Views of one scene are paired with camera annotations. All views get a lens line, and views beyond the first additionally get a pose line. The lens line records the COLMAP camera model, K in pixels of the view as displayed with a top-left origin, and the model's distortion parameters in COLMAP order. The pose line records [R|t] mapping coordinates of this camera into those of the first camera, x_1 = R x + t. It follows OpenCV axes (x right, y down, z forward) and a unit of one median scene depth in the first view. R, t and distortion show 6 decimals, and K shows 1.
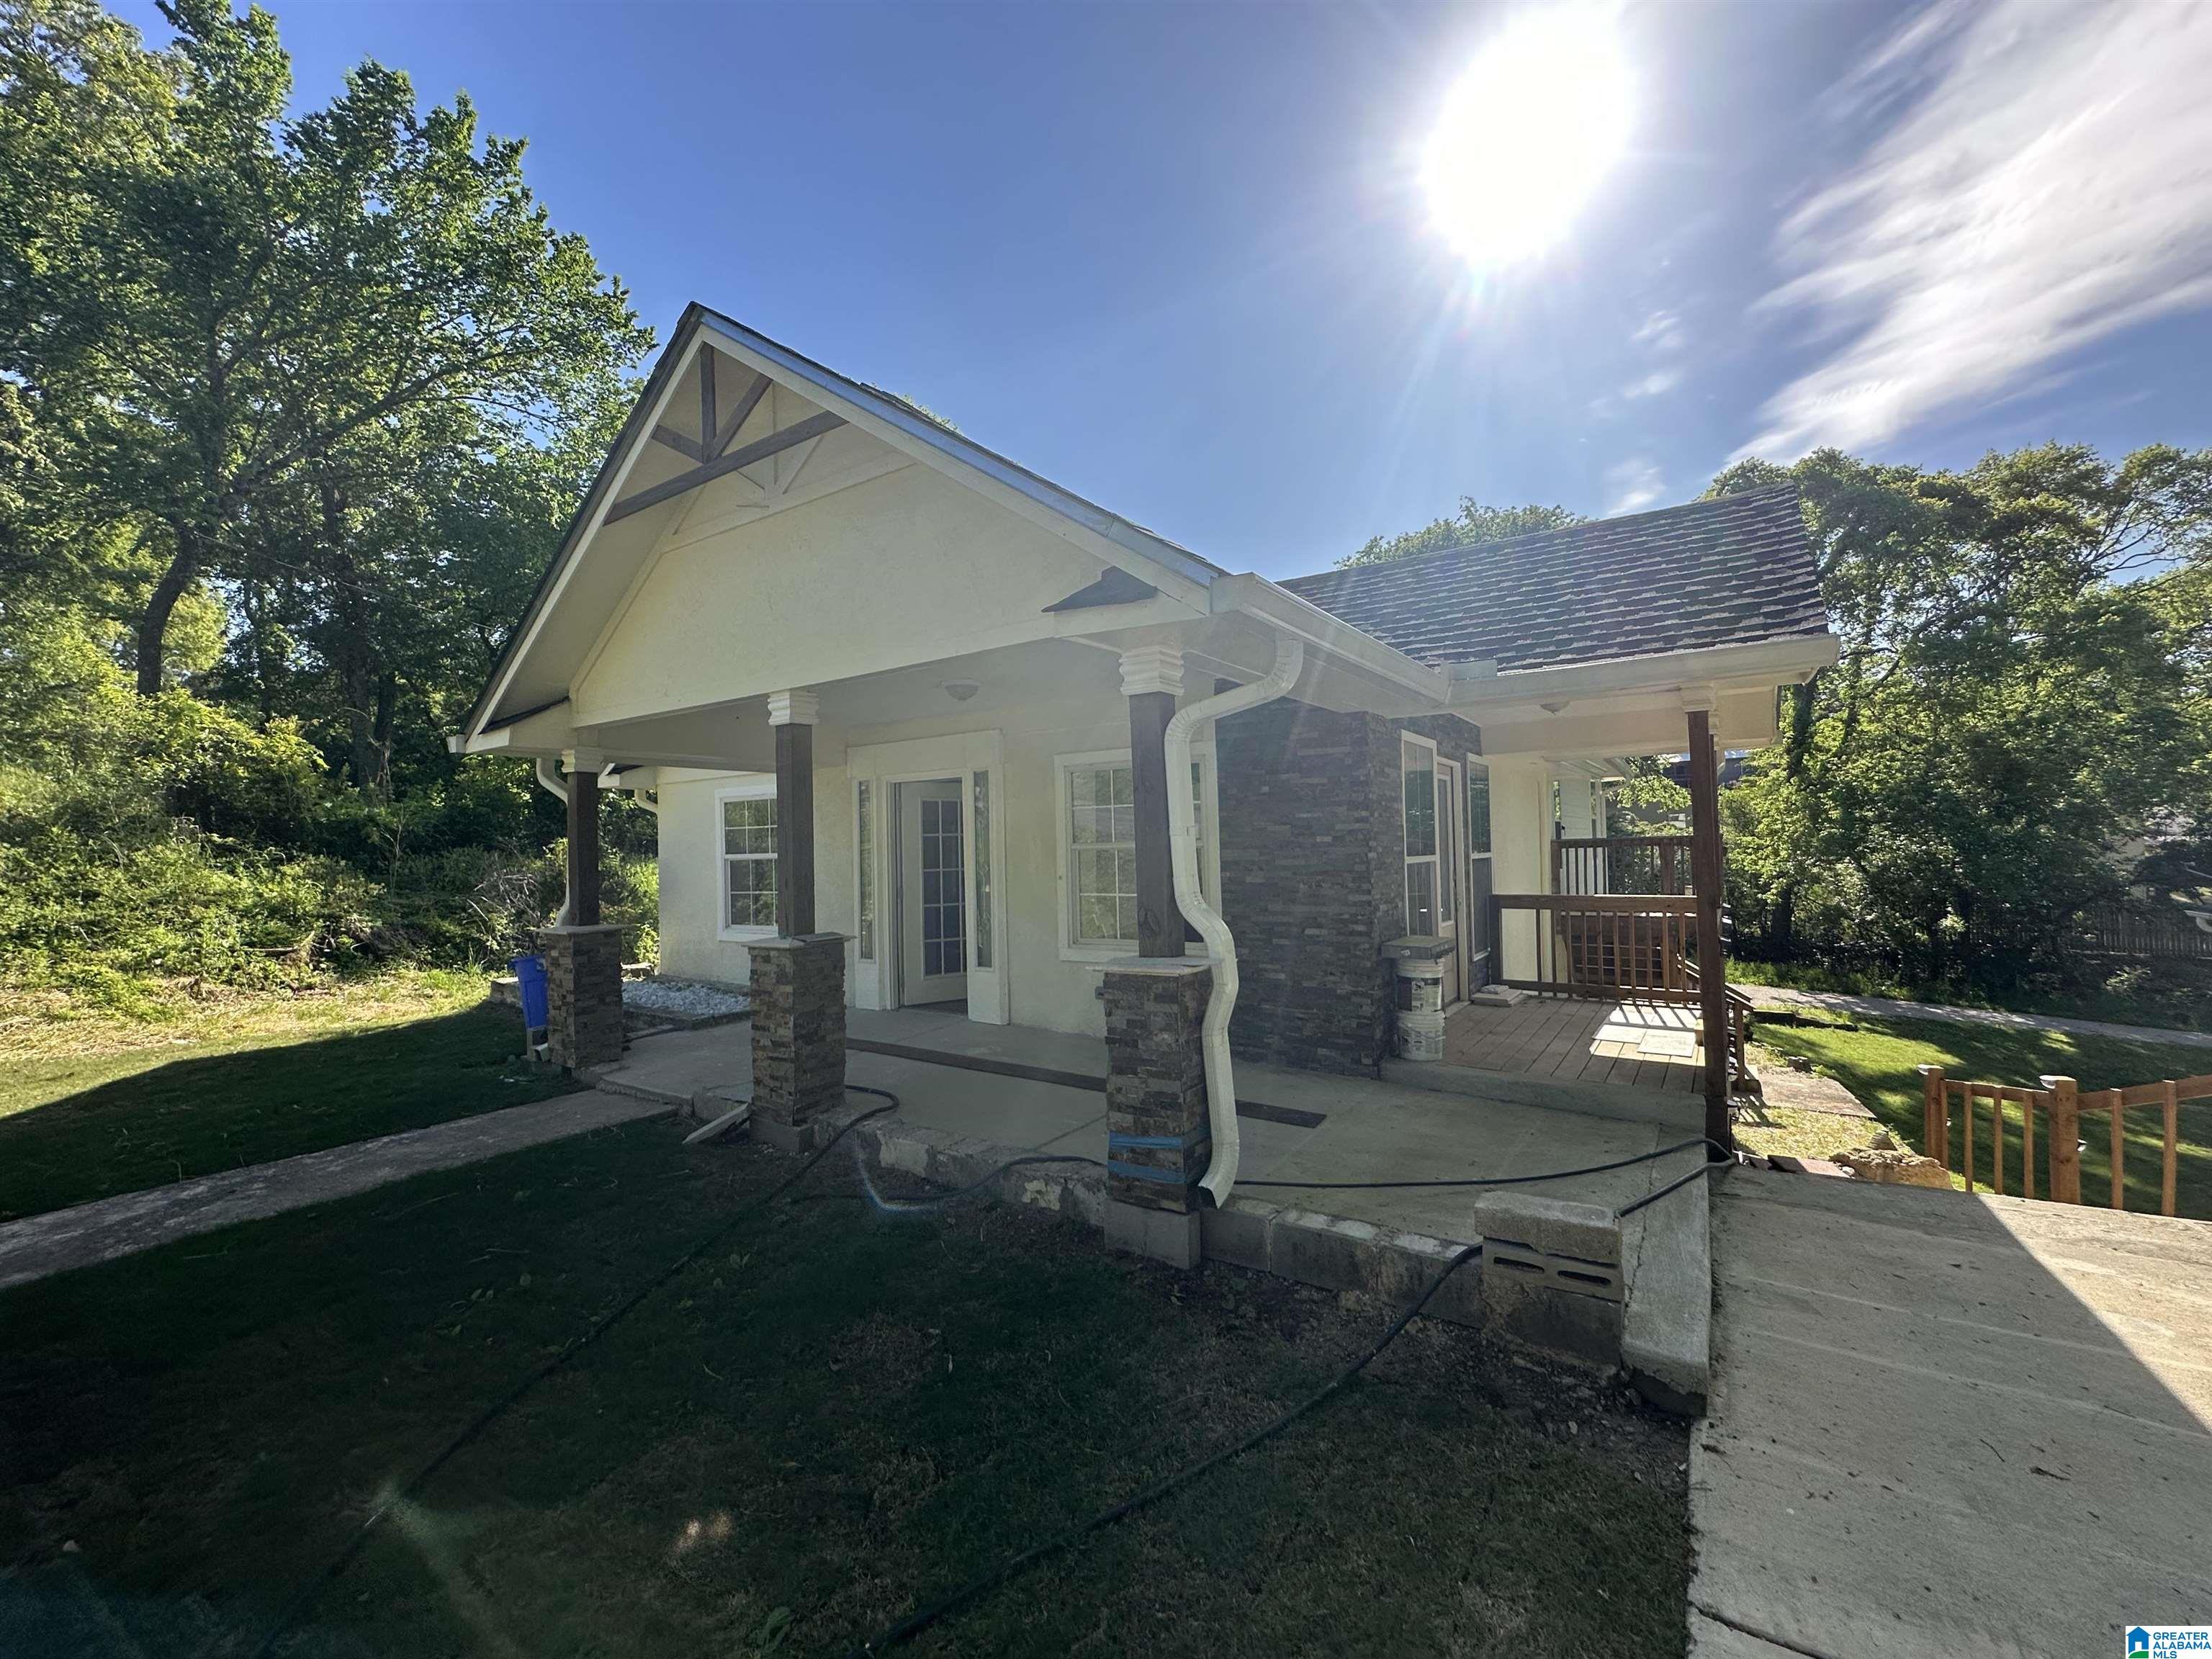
lens RADIAL K [[881.7, 0, 1111.0], [0, 881.7, 826.1], [0, 0, 1]] dist [-0.002350, 0.000093]
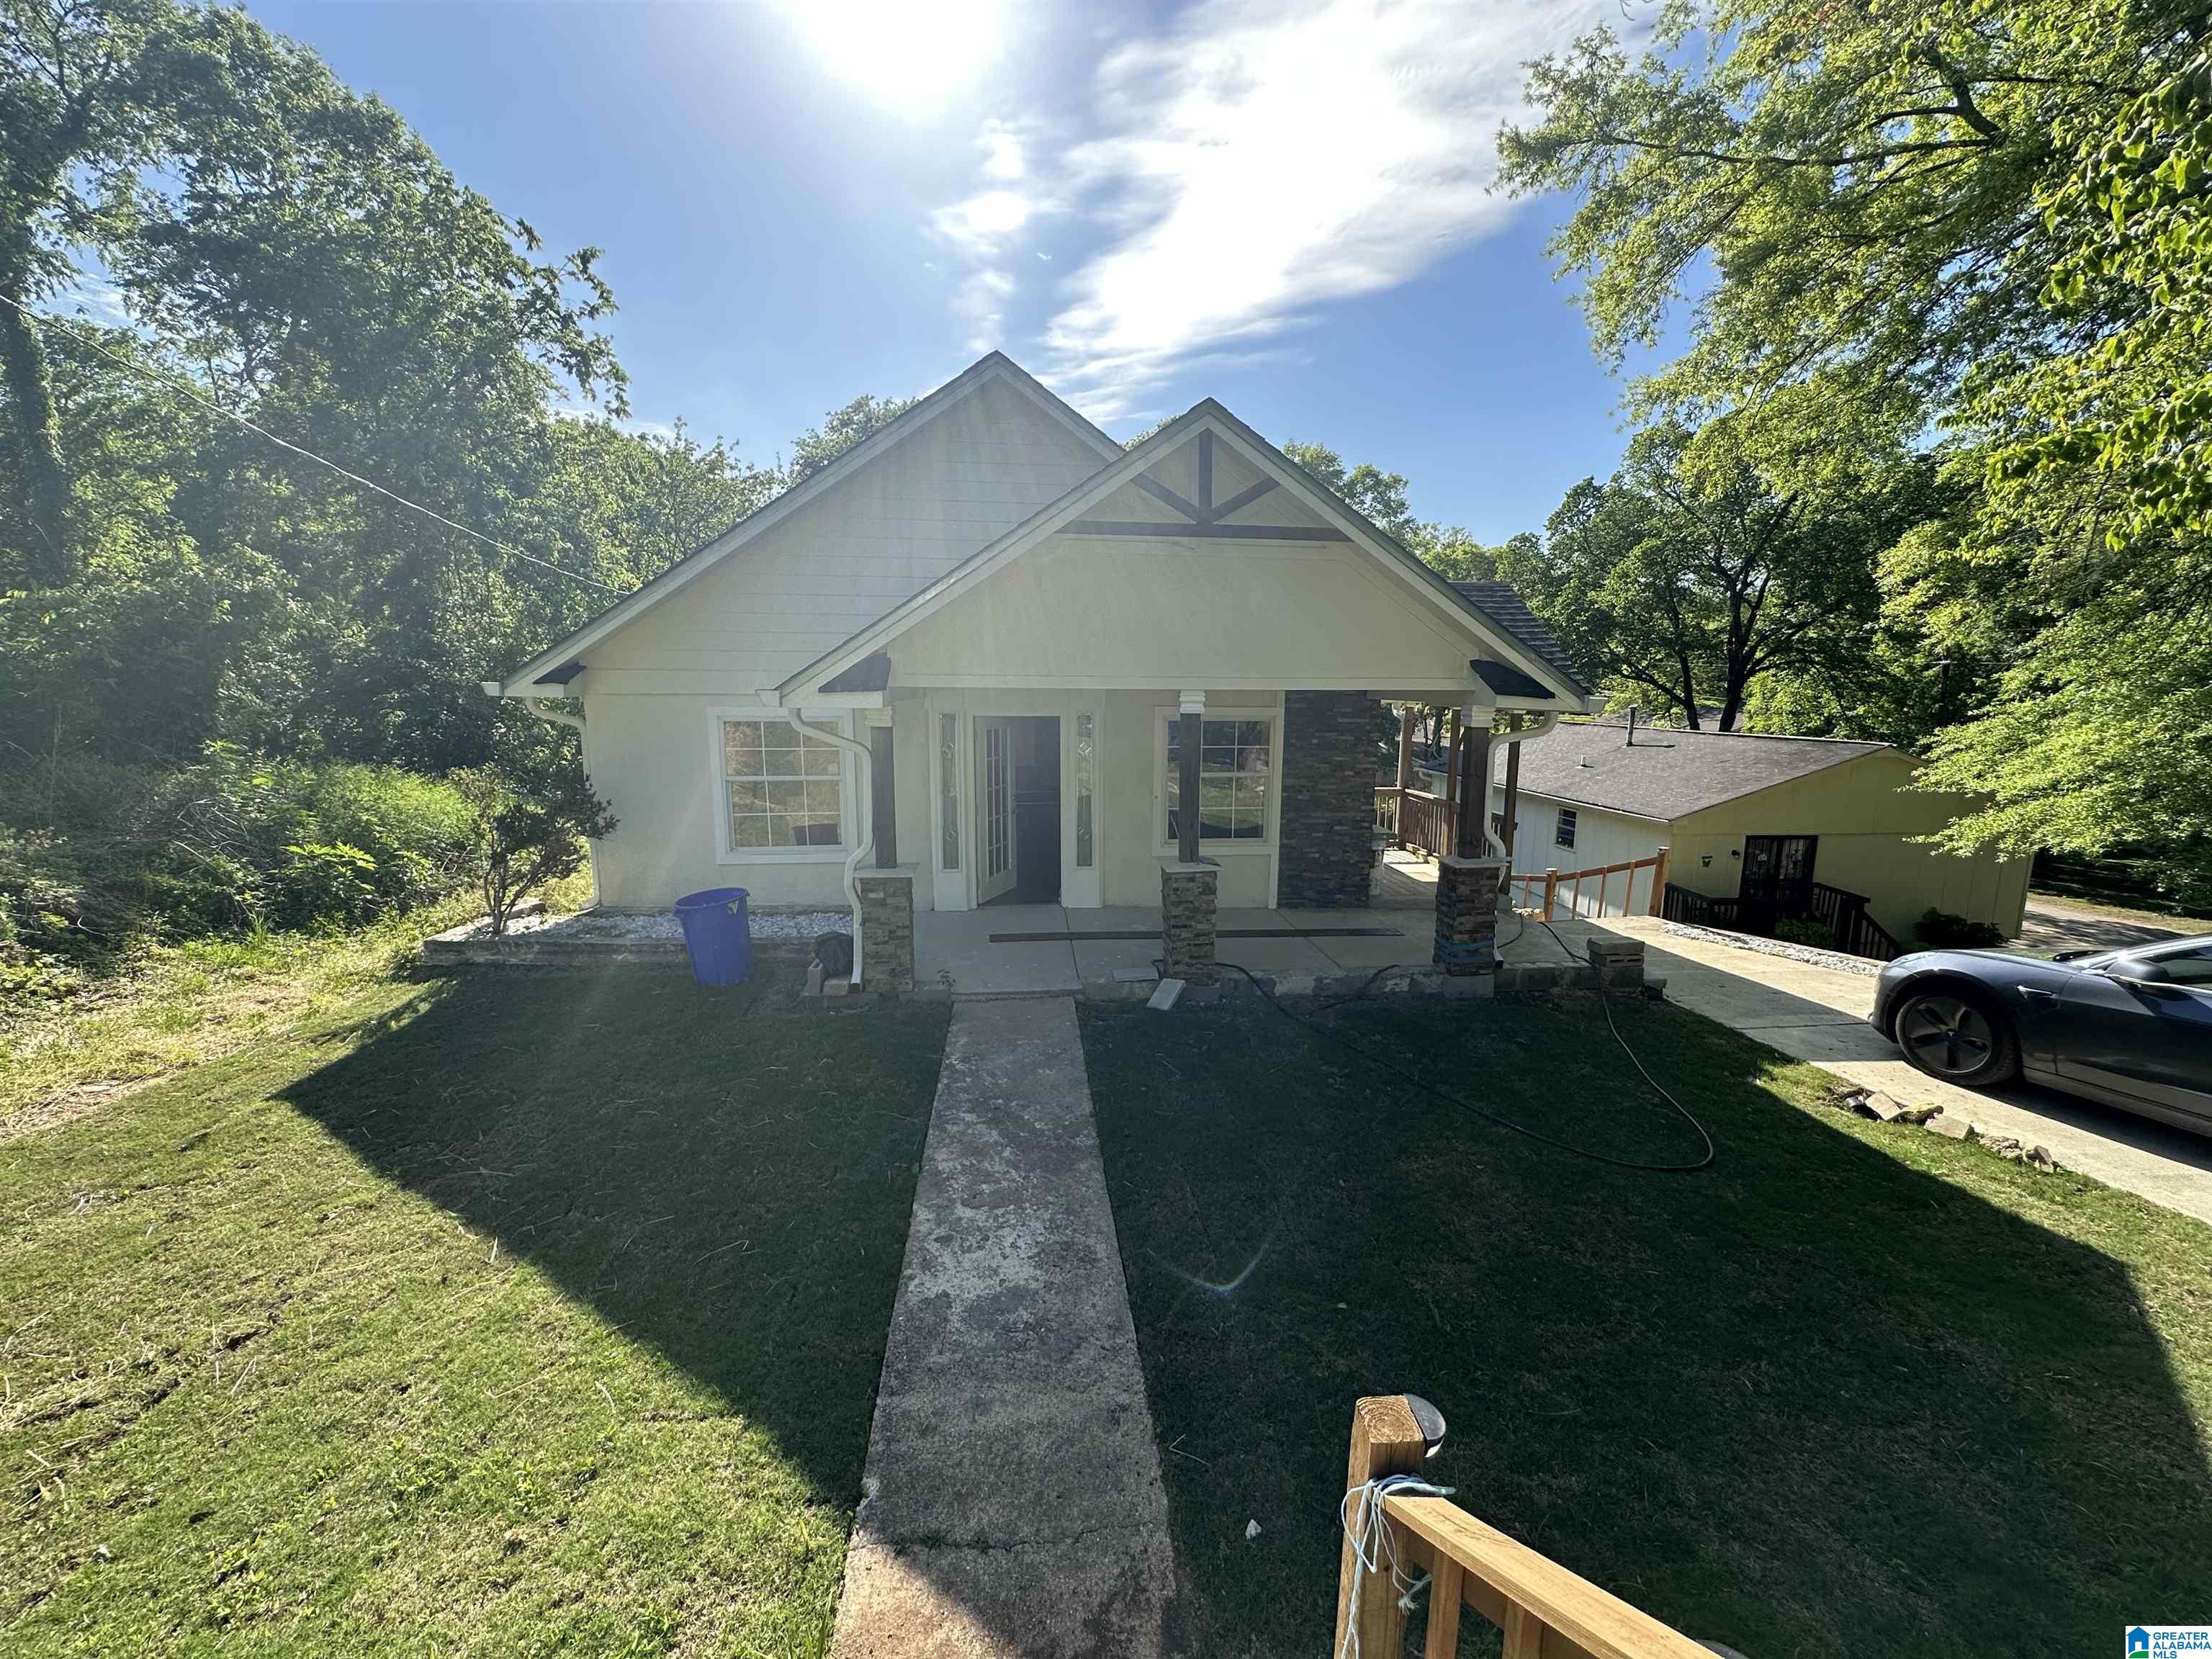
lens RADIAL K [[881.7, 0, 1111.0], [0, 881.7, 826.1], [0, 0, 1]] dist [-0.002350, 0.000093]
pose [[0.771123, -0.069227, 0.632912, -0.799477], [-0.039934, 0.986855, 0.156594, -0.088690], [-0.635433, -0.146028, 0.758222, 0.002425]]
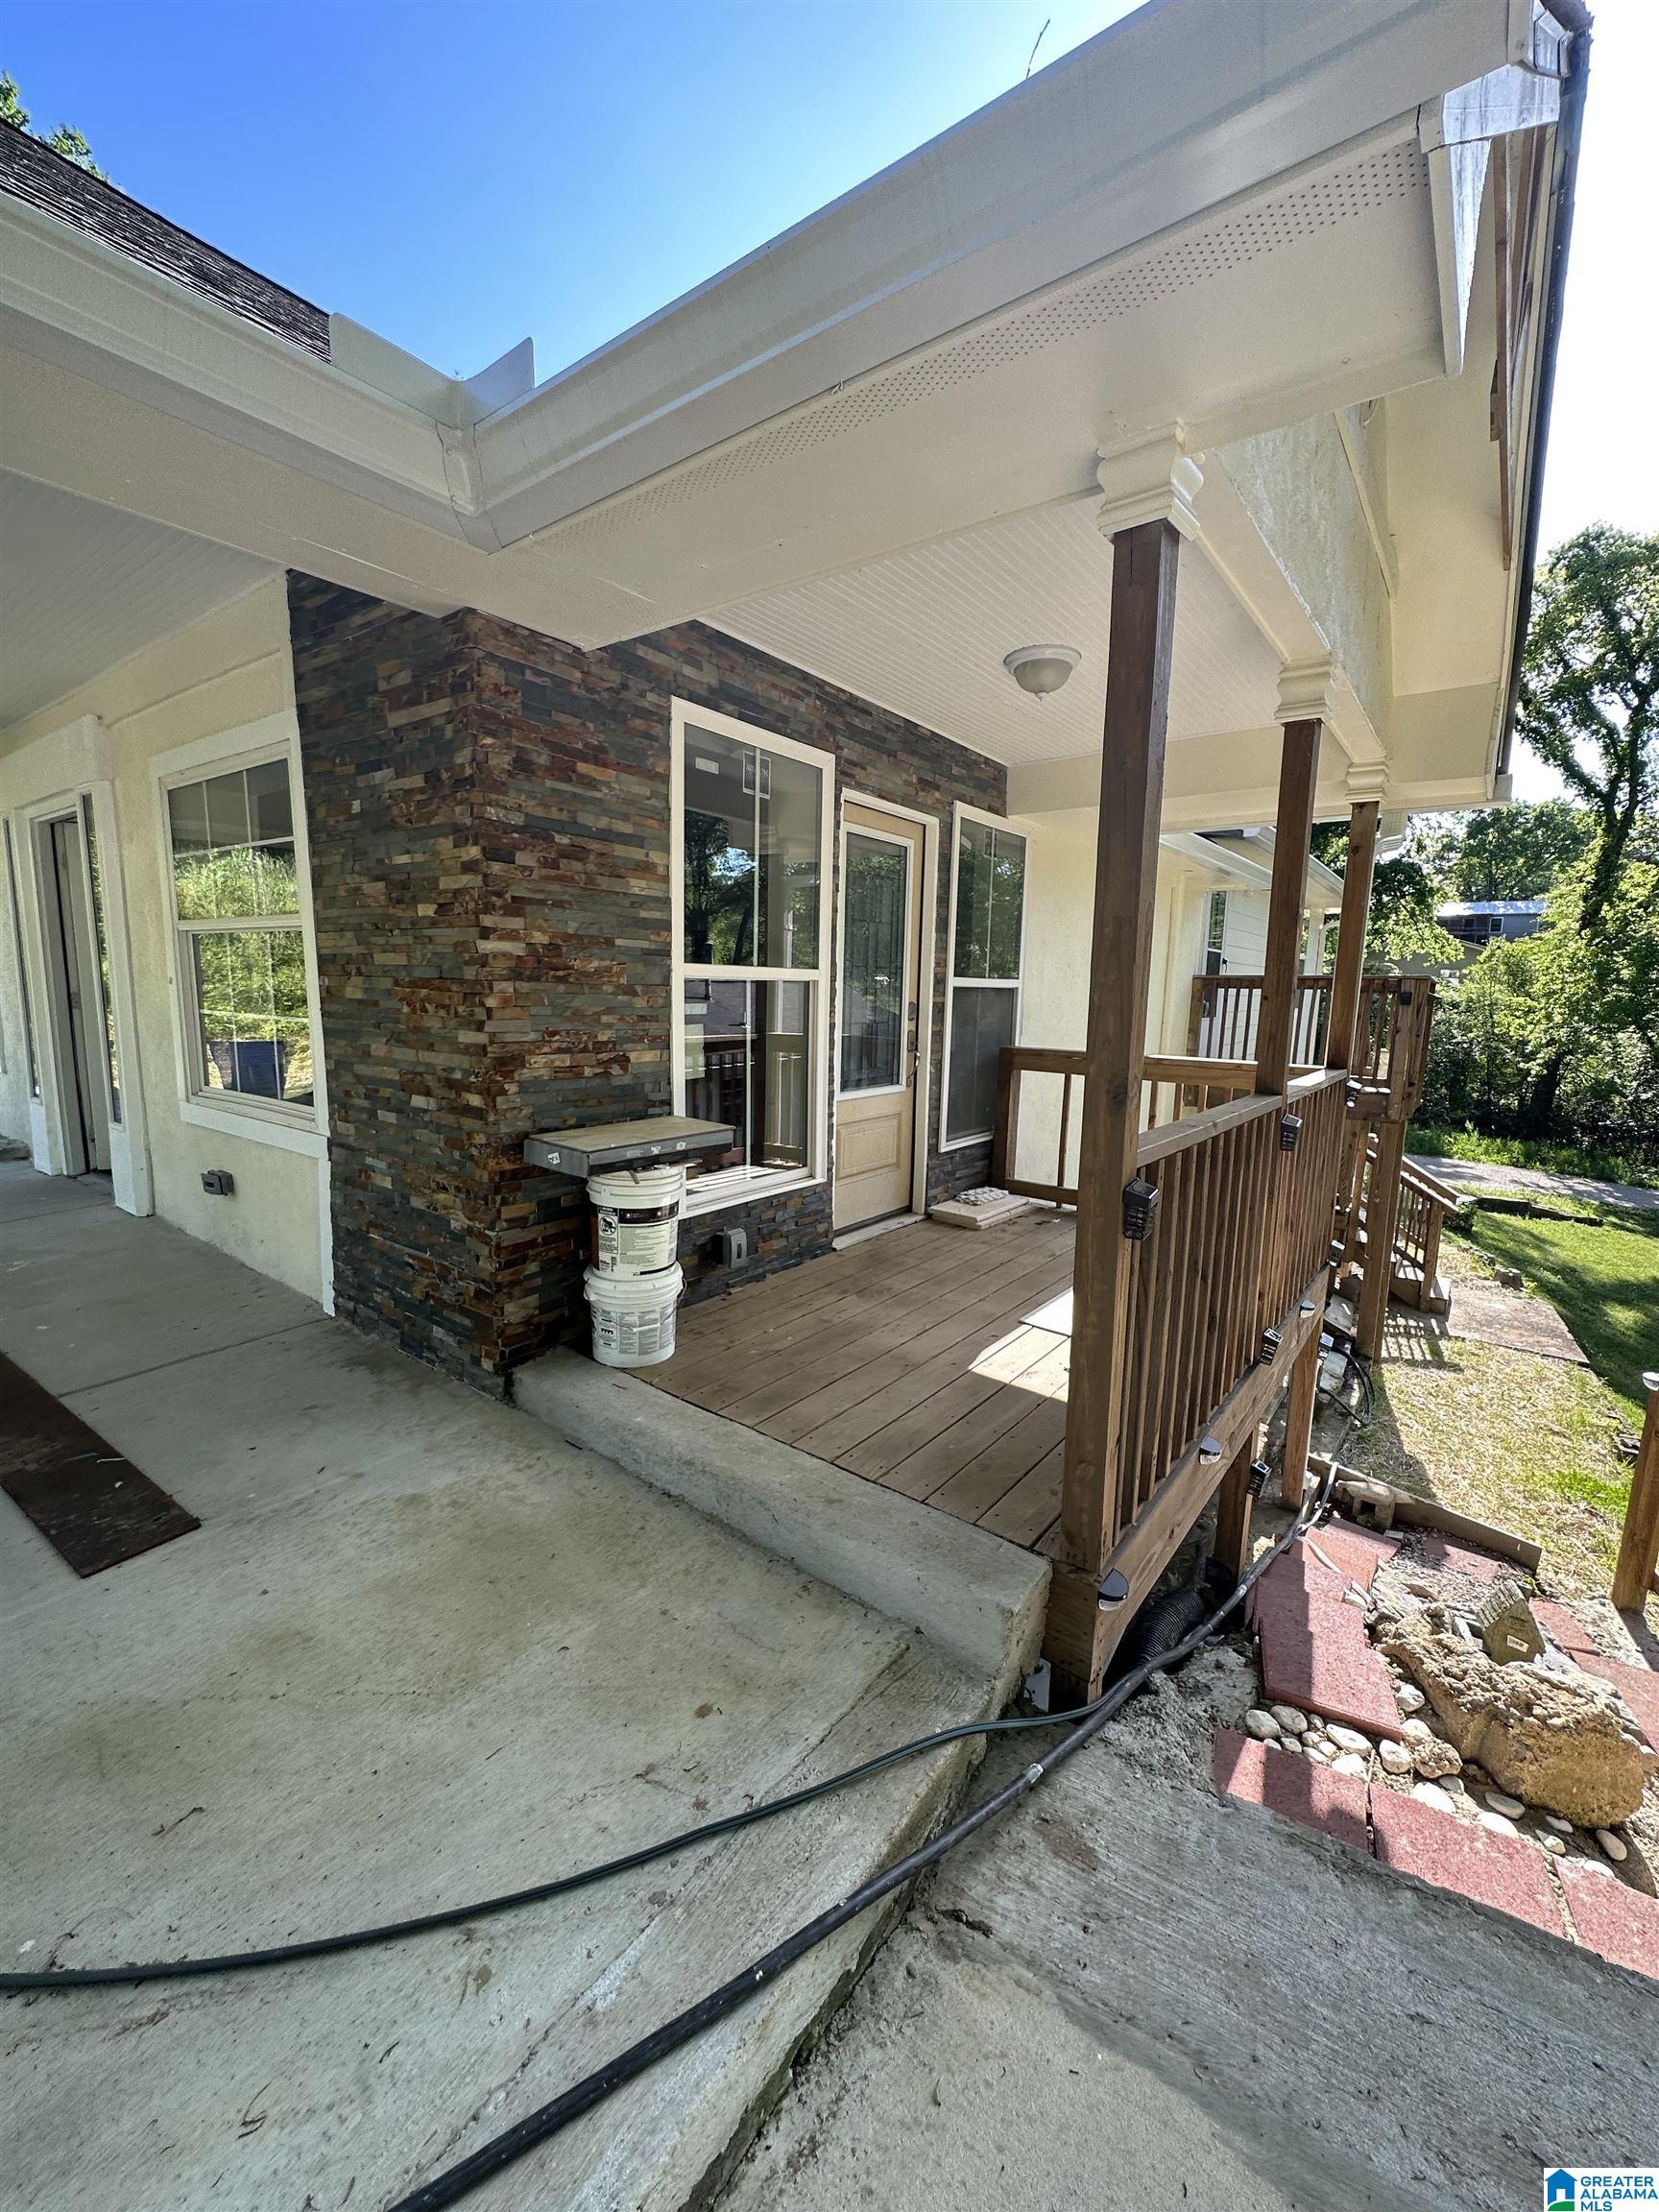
lens RADIAL K [[881.7, 0, 832.6], [0, 881.7, 1109.4], [0, 0, 1]] dist [-0.002350, 0.000093]
pose [[0.997937, 0.051646, -0.038135, 0.328773], [-0.044540, 0.984763, 0.168103, 0.020904], [0.046236, -0.166058, 0.985031, 0.358347]]
